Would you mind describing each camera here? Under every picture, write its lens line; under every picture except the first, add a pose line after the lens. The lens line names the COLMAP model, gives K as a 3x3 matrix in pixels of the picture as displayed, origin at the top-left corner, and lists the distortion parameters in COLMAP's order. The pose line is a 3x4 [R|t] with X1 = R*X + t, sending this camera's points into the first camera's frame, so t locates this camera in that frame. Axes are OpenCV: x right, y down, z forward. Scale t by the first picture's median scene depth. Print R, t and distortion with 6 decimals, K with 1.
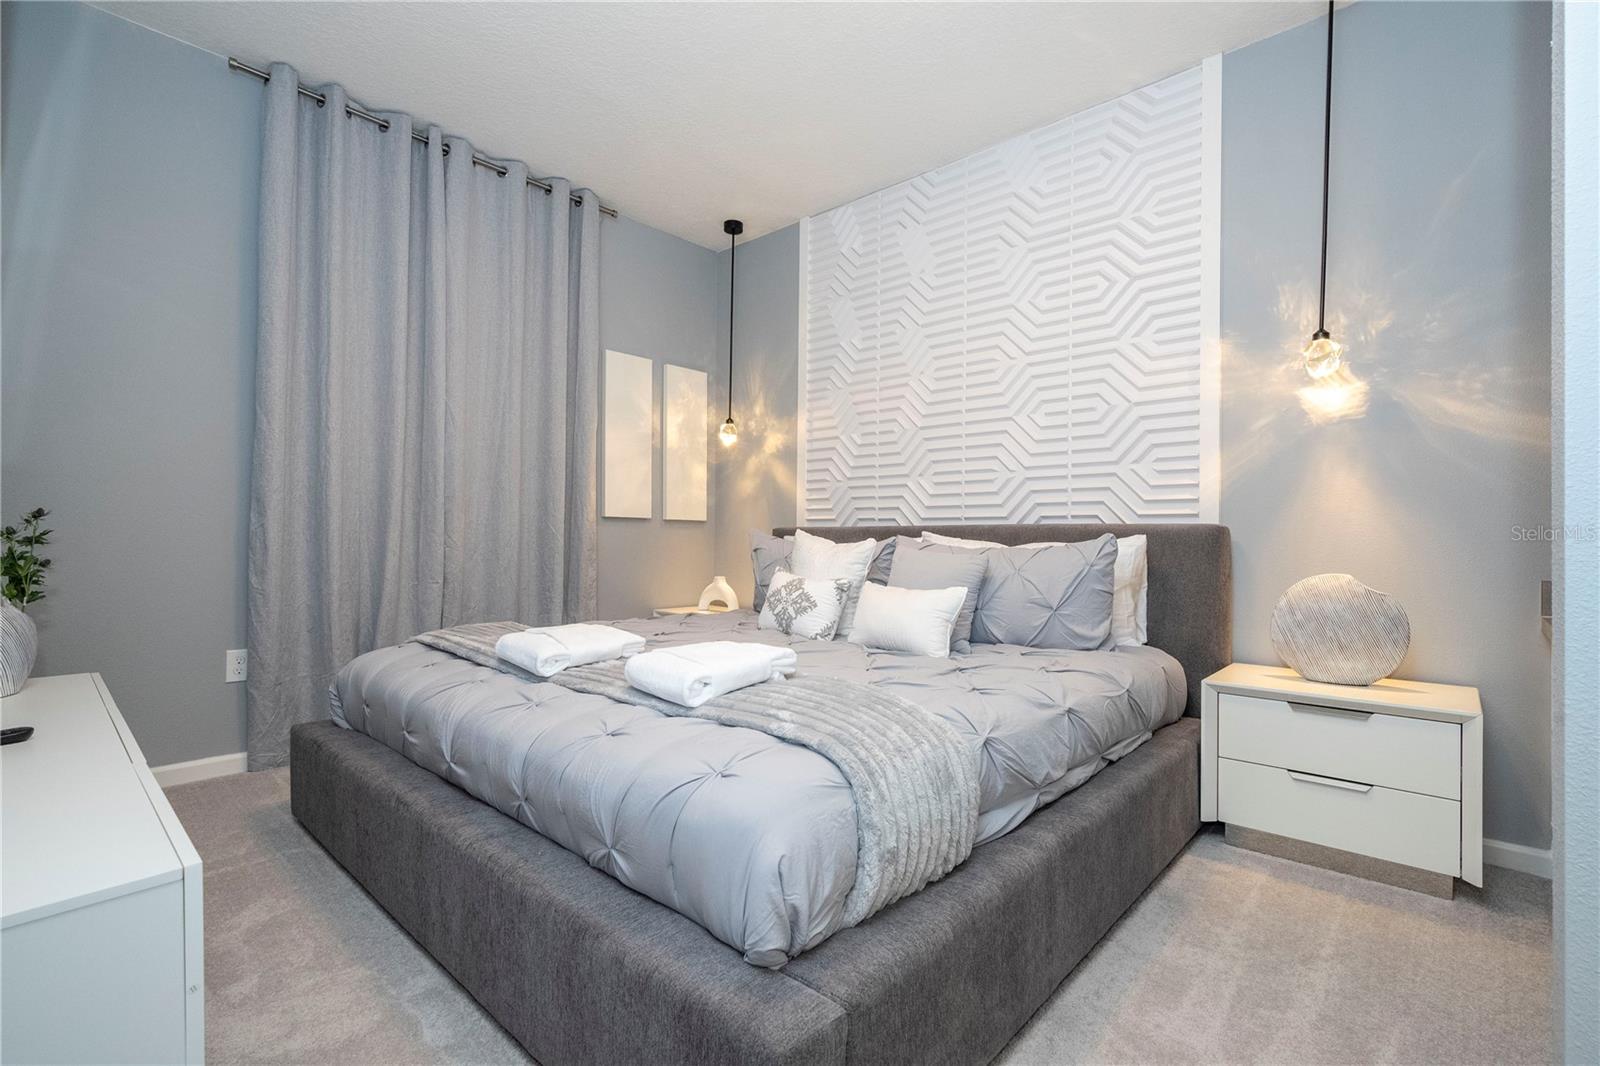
lens RADIAL K [[717.4, 0, 800.9], [0, 717.4, 536.8], [0, 0, 1]] dist [-0.001862, 0.000132]
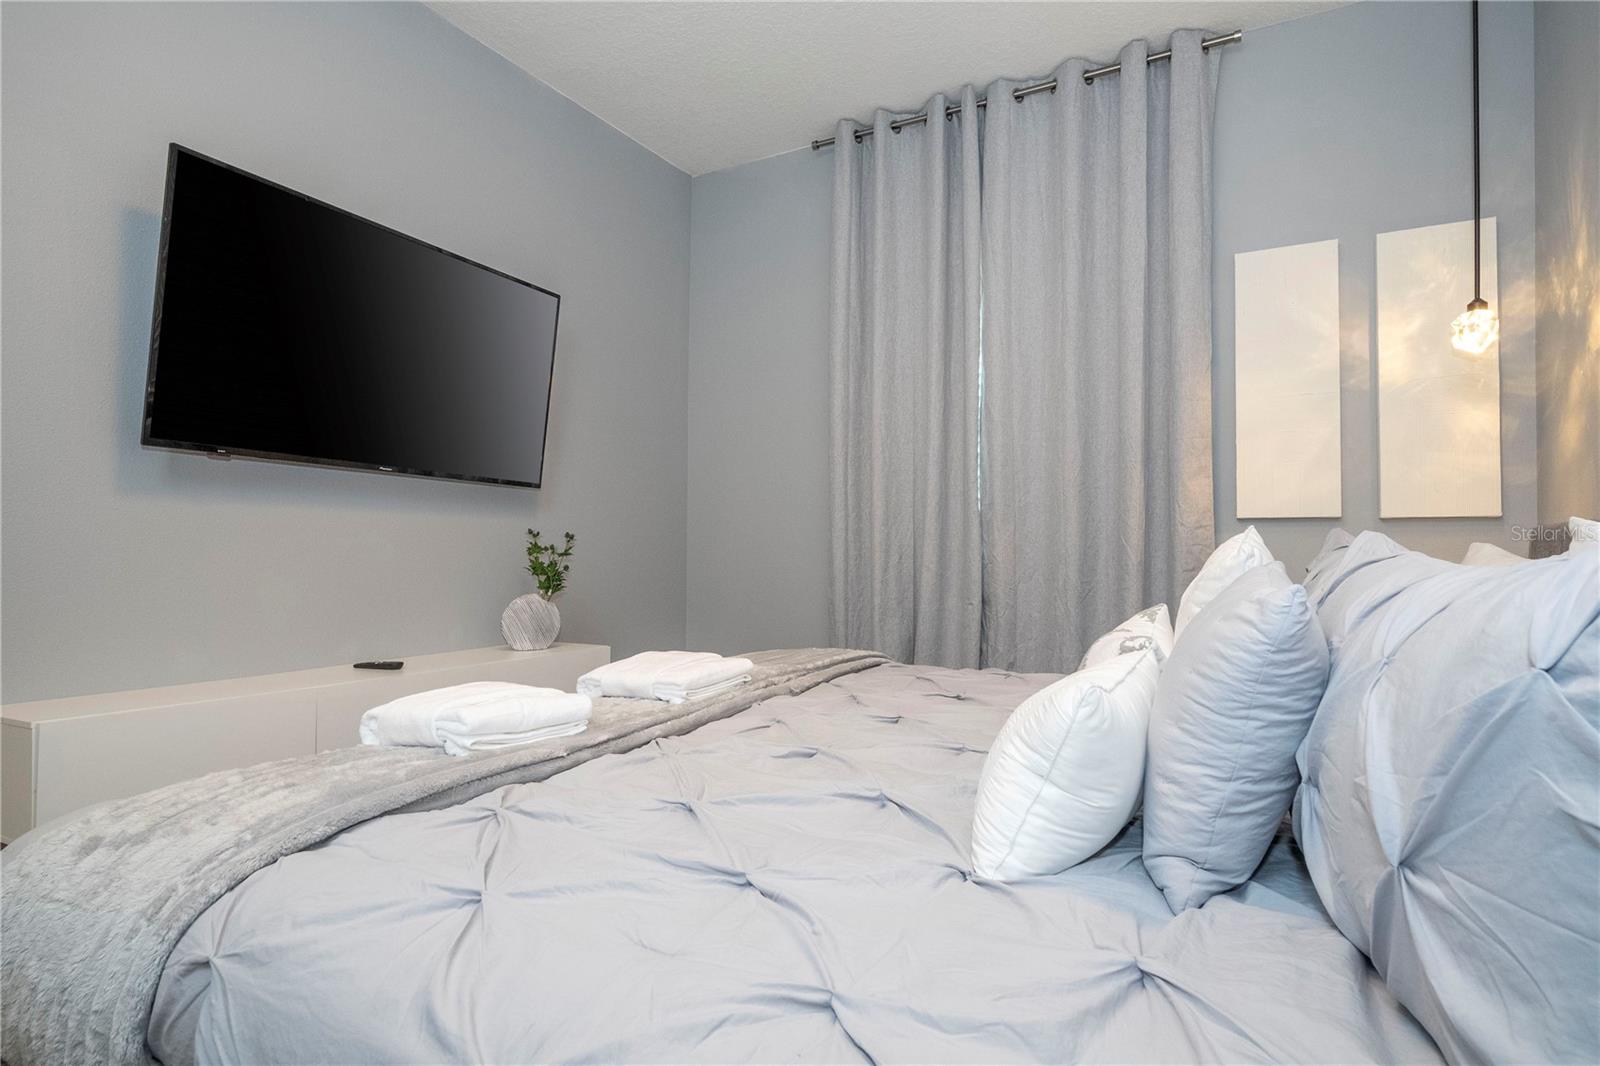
lens RADIAL K [[815.4, 0, 800.7], [0, 815.4, 537.5], [0, 0, 1]] dist [-0.001259, -0.000411]
pose [[0.255085, -0.026284, -0.966561, 0.301140], [0.000826, 0.999636, -0.026966, 0.007853], [0.966918, 0.006080, 0.255014, 0.417745]]
